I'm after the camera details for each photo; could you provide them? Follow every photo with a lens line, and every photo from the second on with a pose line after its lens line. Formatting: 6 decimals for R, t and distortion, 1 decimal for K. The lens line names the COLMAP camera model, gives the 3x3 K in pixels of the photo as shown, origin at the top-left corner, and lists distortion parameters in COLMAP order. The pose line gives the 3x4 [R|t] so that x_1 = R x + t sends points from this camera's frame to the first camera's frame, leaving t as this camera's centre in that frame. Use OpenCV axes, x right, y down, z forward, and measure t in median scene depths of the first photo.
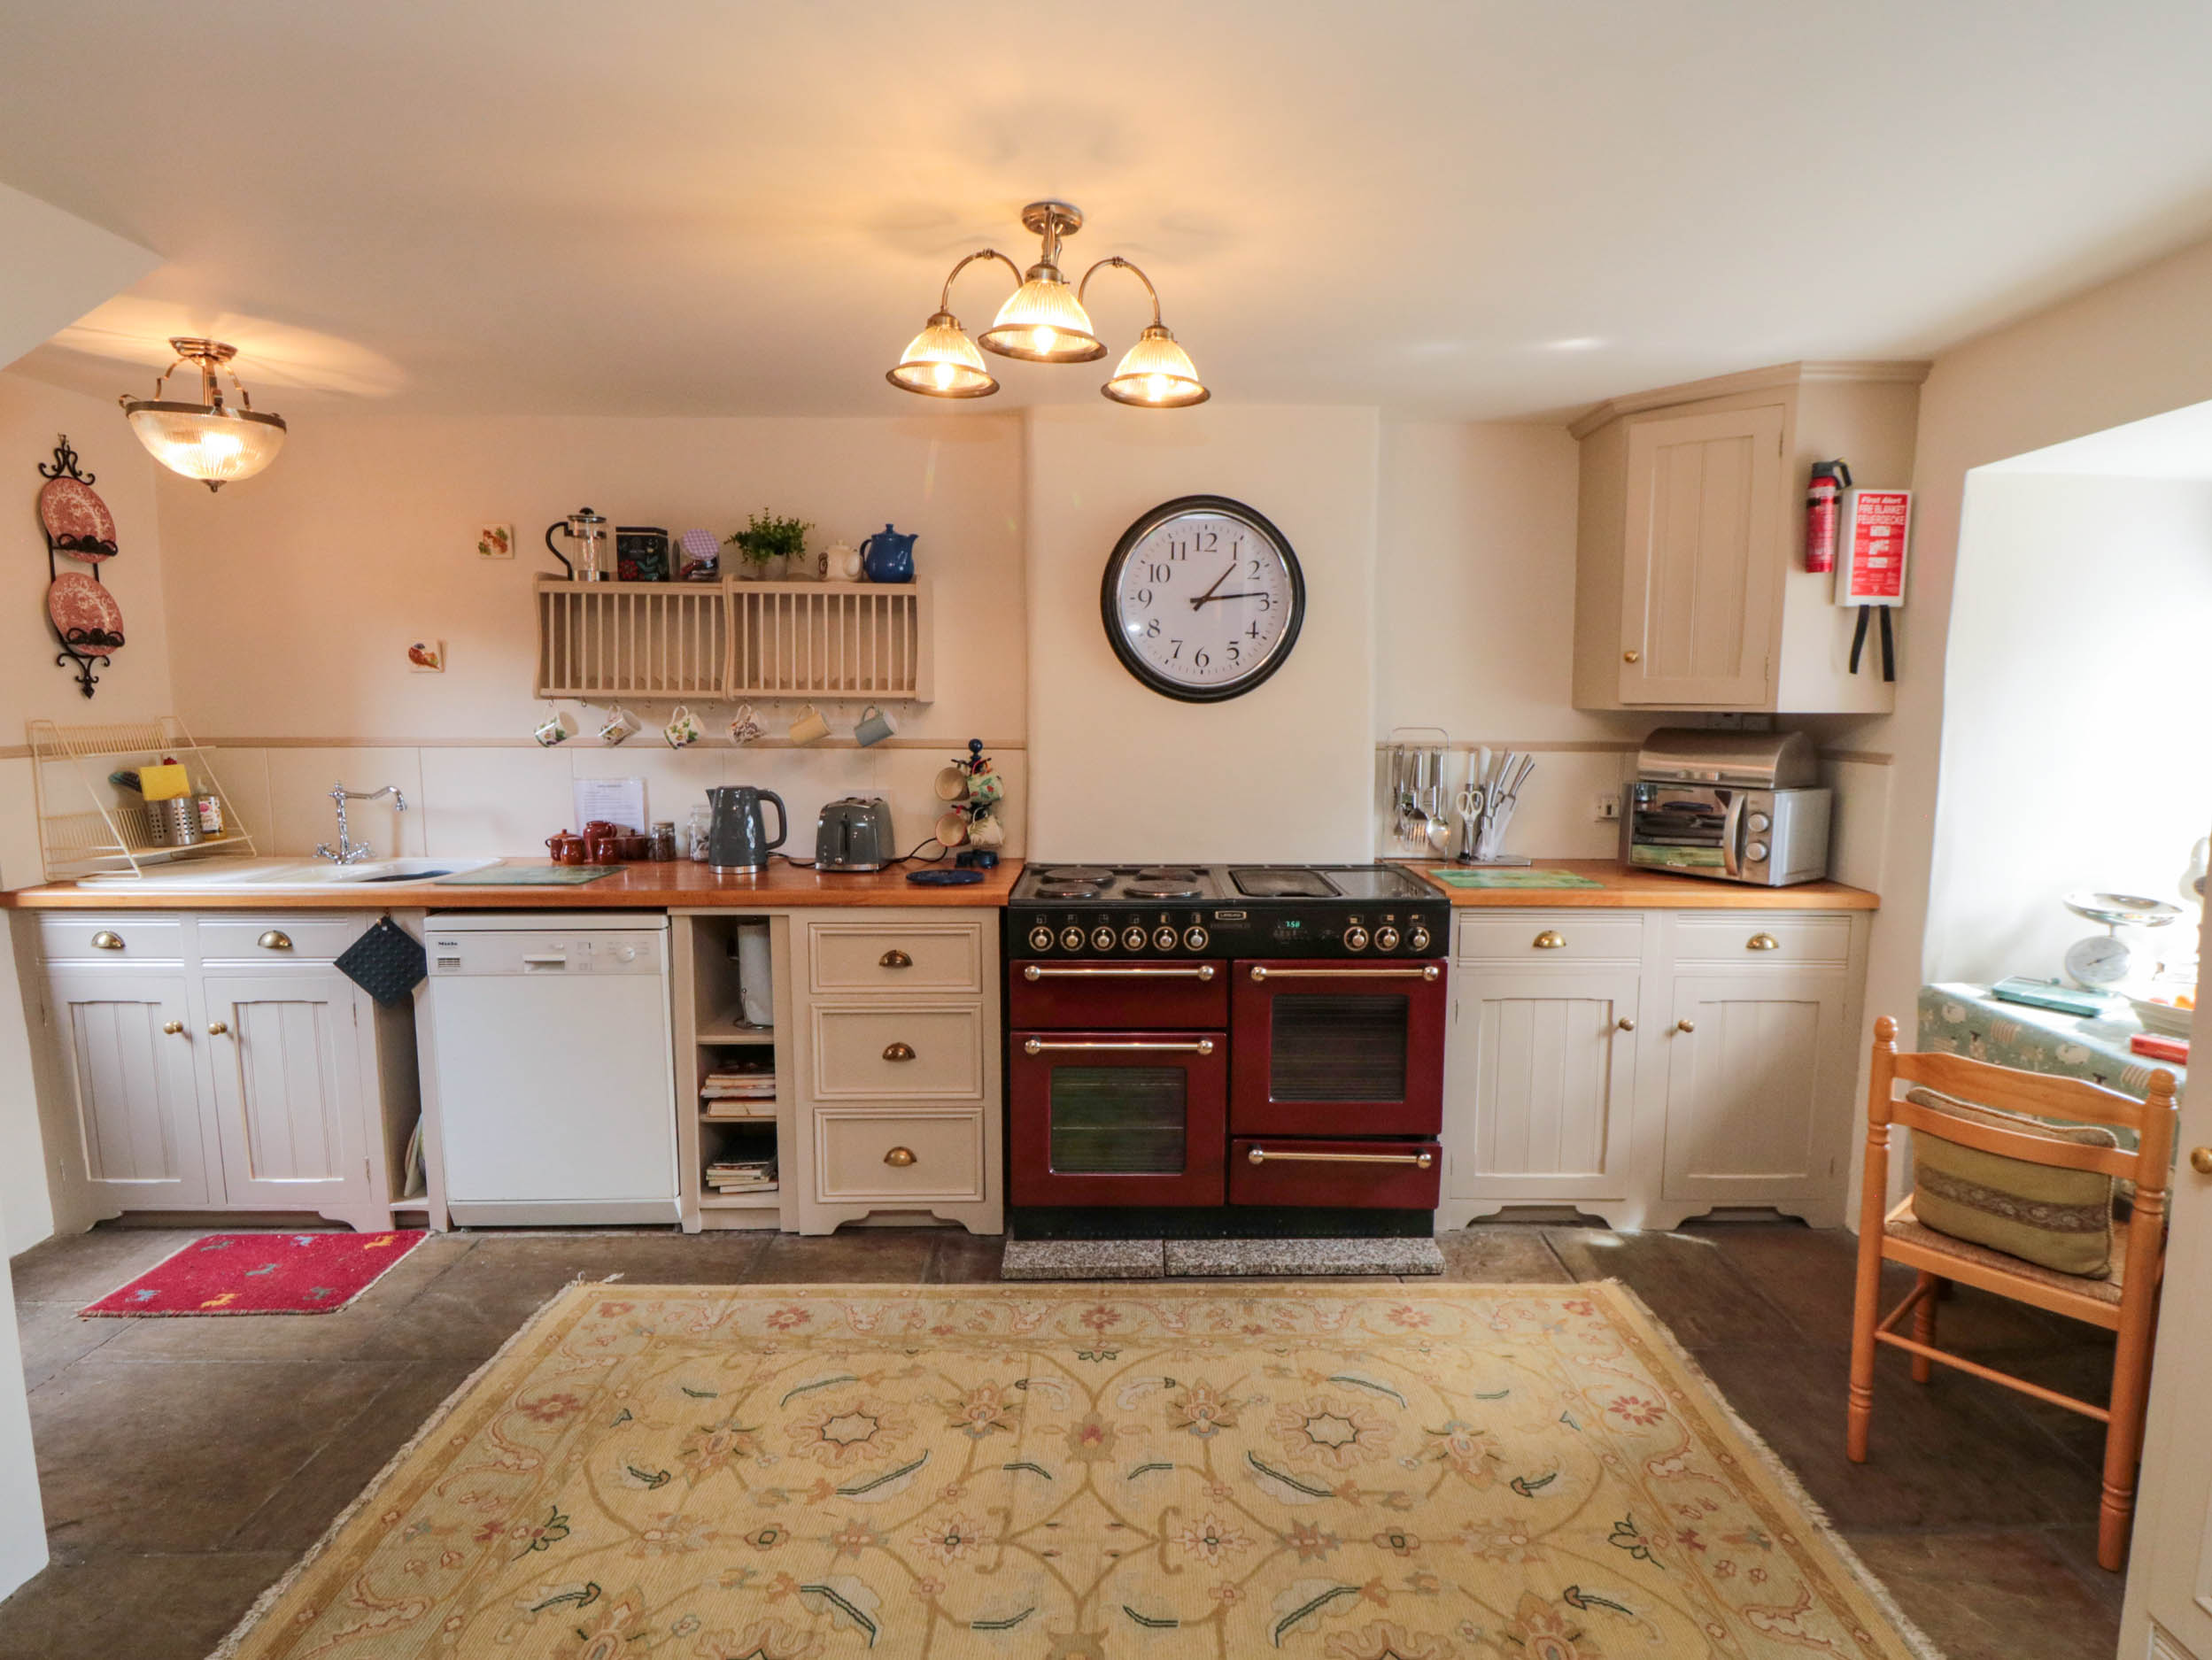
lens RADIAL K [[1143.1, 0, 1144.1], [0, 1143.1, 827.1], [0, 0, 1]] dist [0.000832, -0.013403]
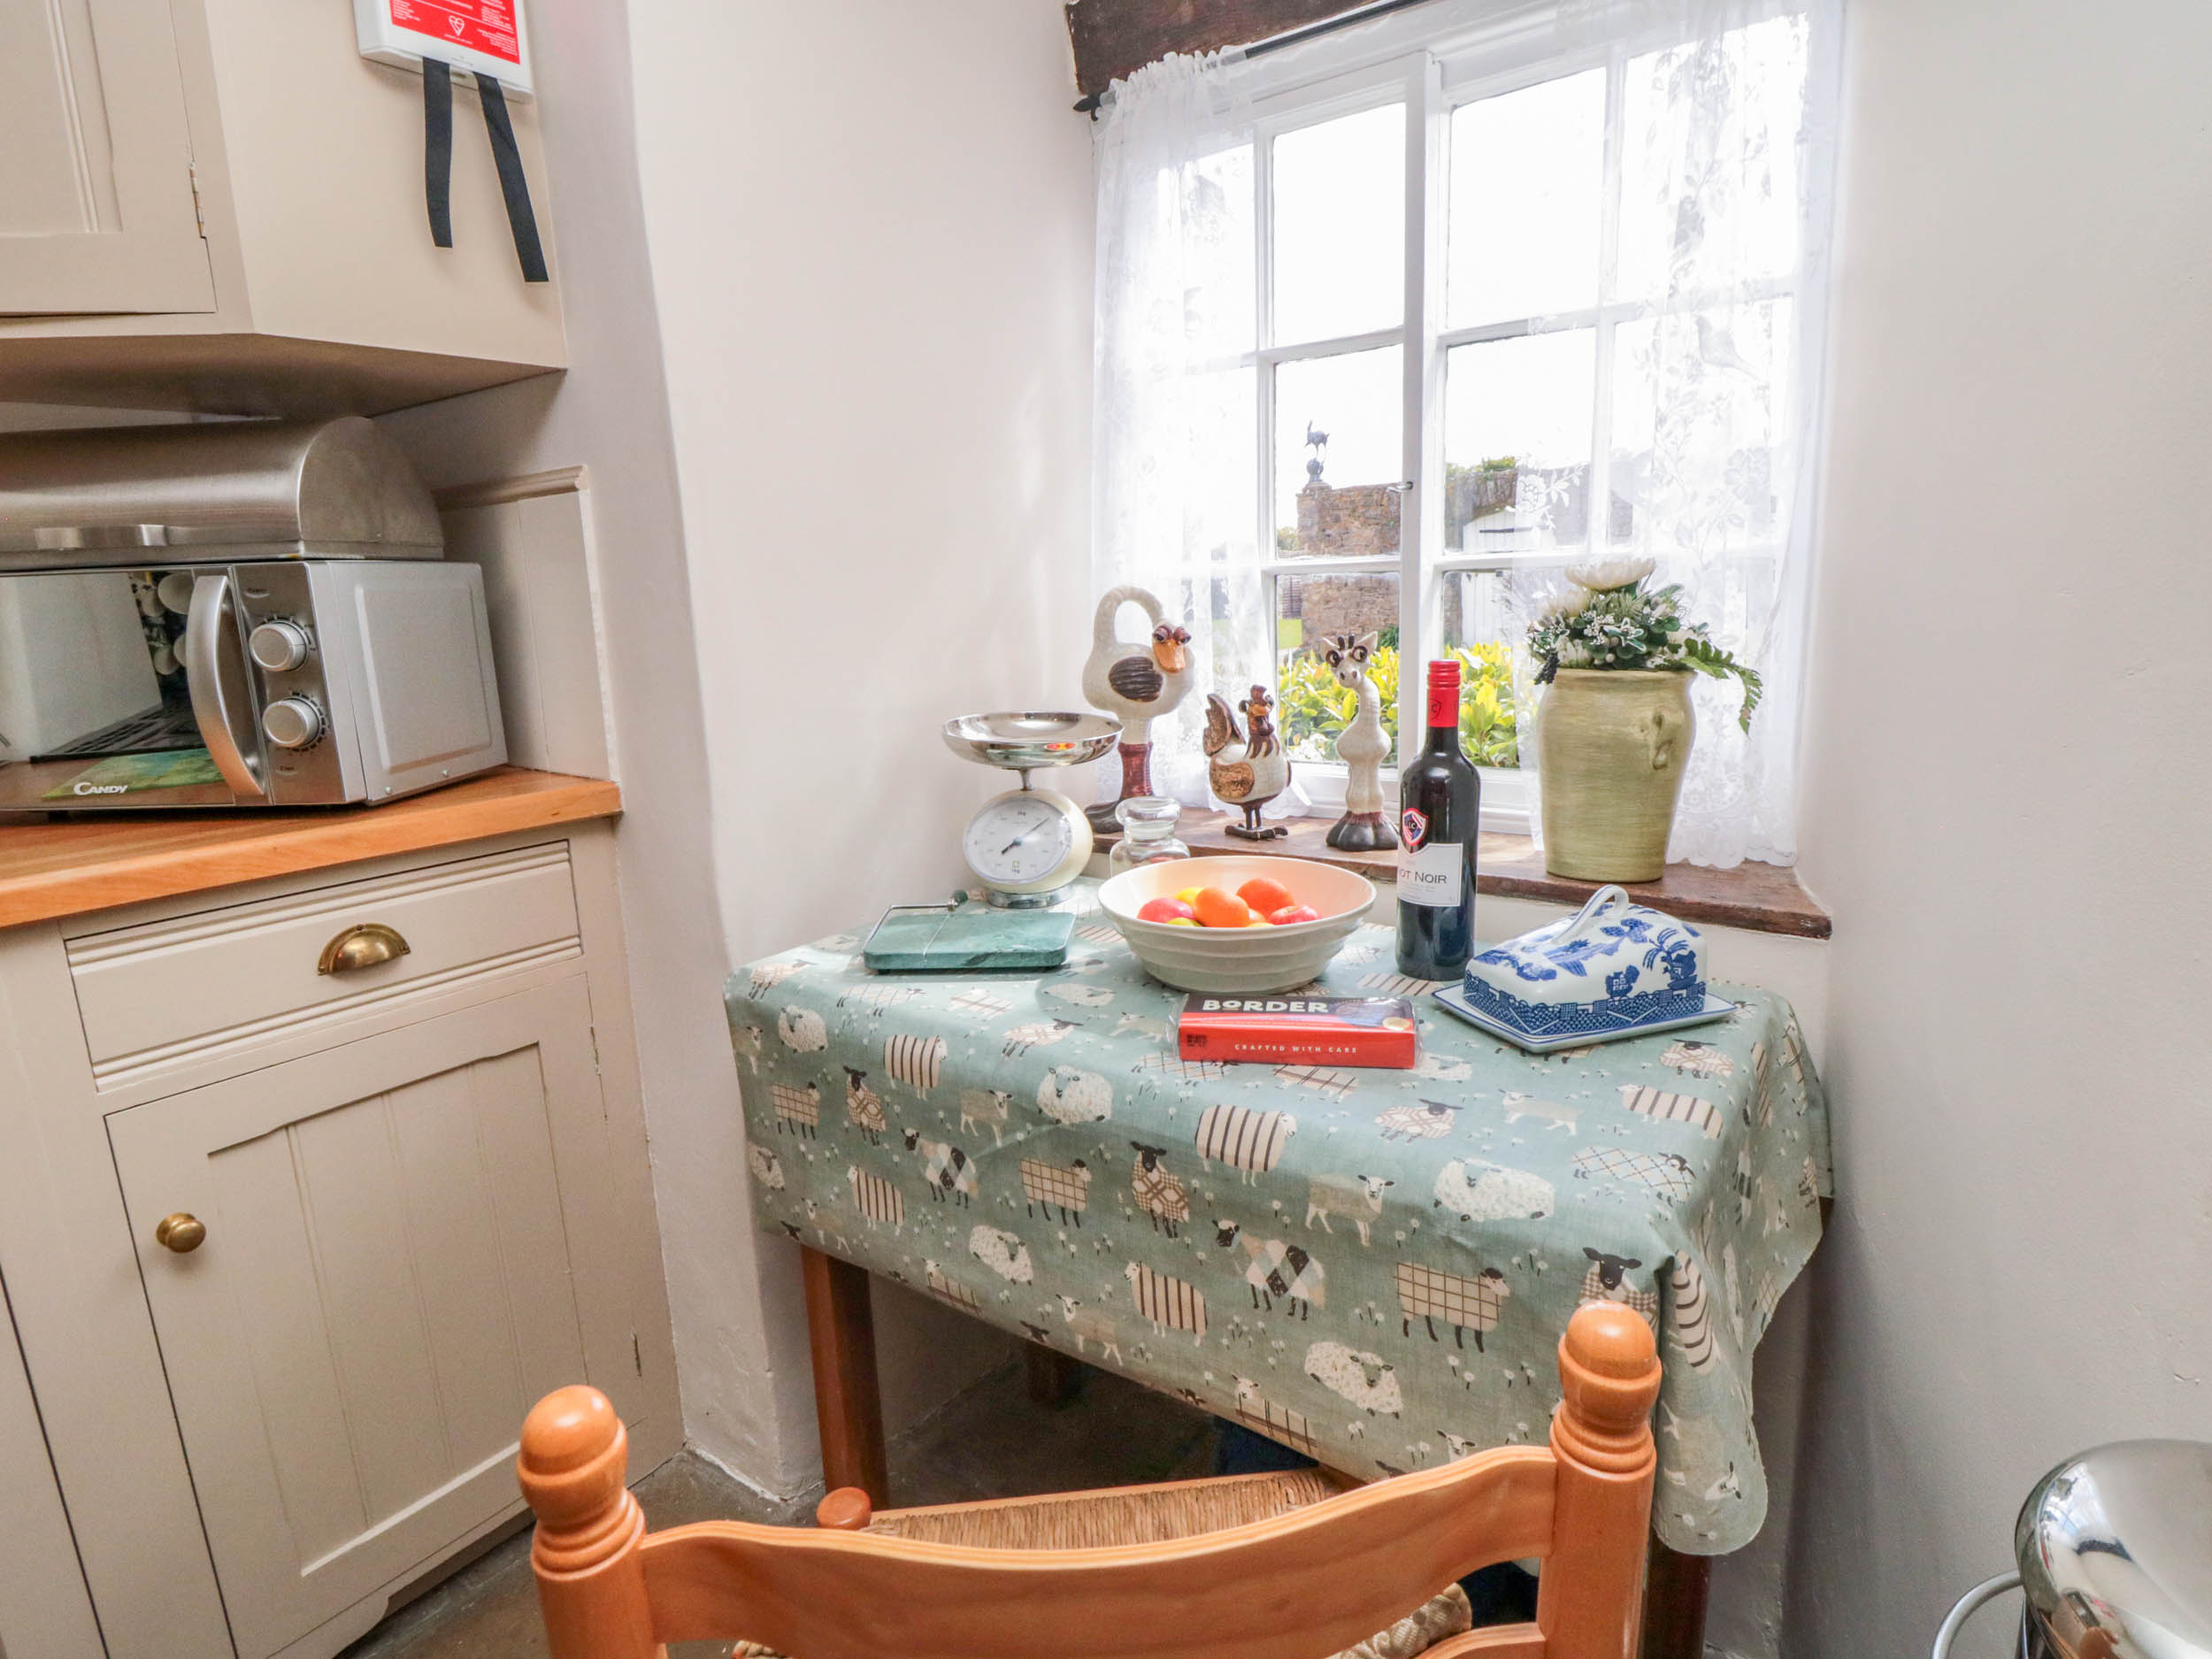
lens RADIAL K [[1143.2, 0, 1122.2], [0, 1143.2, 830.3], [0, 0, 1]] dist [0.000832, -0.013403]
pose [[0.587421, -0.191040, 0.786410, 0.401088], [0.129928, 0.981396, 0.141356, 0.039492], [-0.798784, 0.019142, 0.601314, 0.564058]]
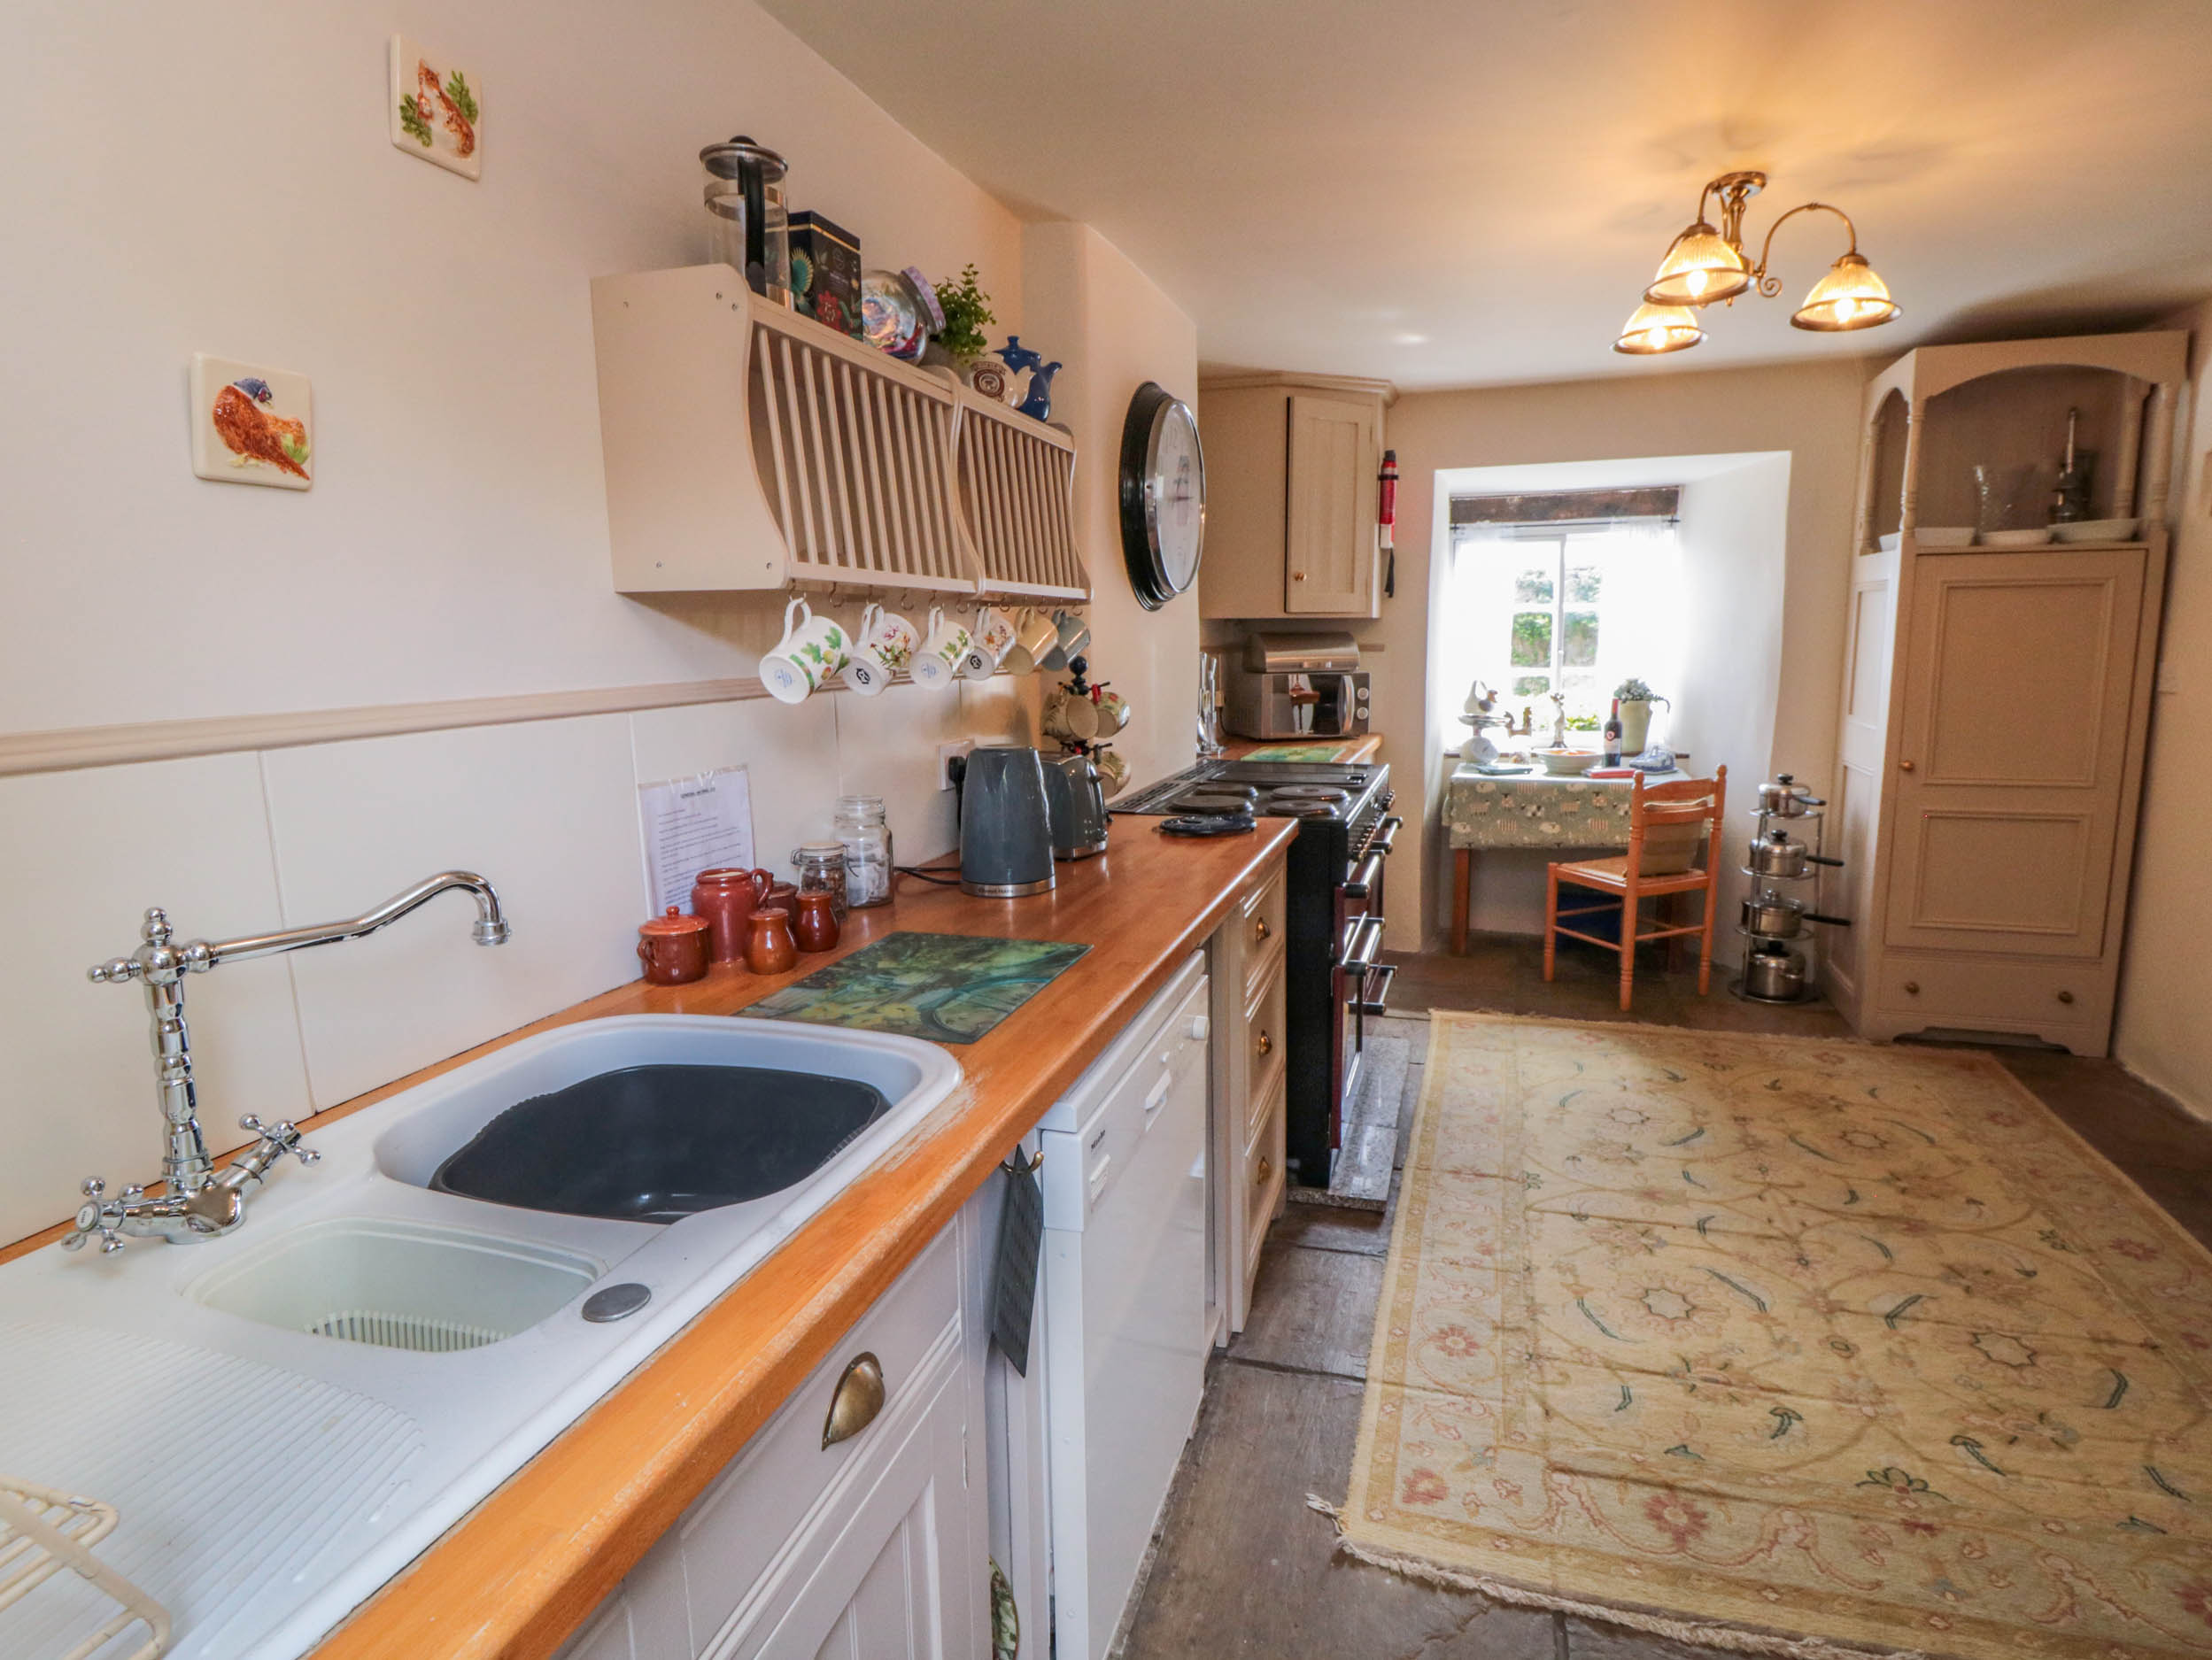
lens RADIAL K [[1150.3, 0, 1119.0], [0, 1150.3, 839.3], [0, 0, 1]] dist [-0.023079, -0.002276]
pose [[0.312609, -0.176920, 0.933260, -0.989051], [0.123187, 0.981755, 0.144851, -0.074152], [-0.941860, 0.069684, 0.328700, 0.834198]]
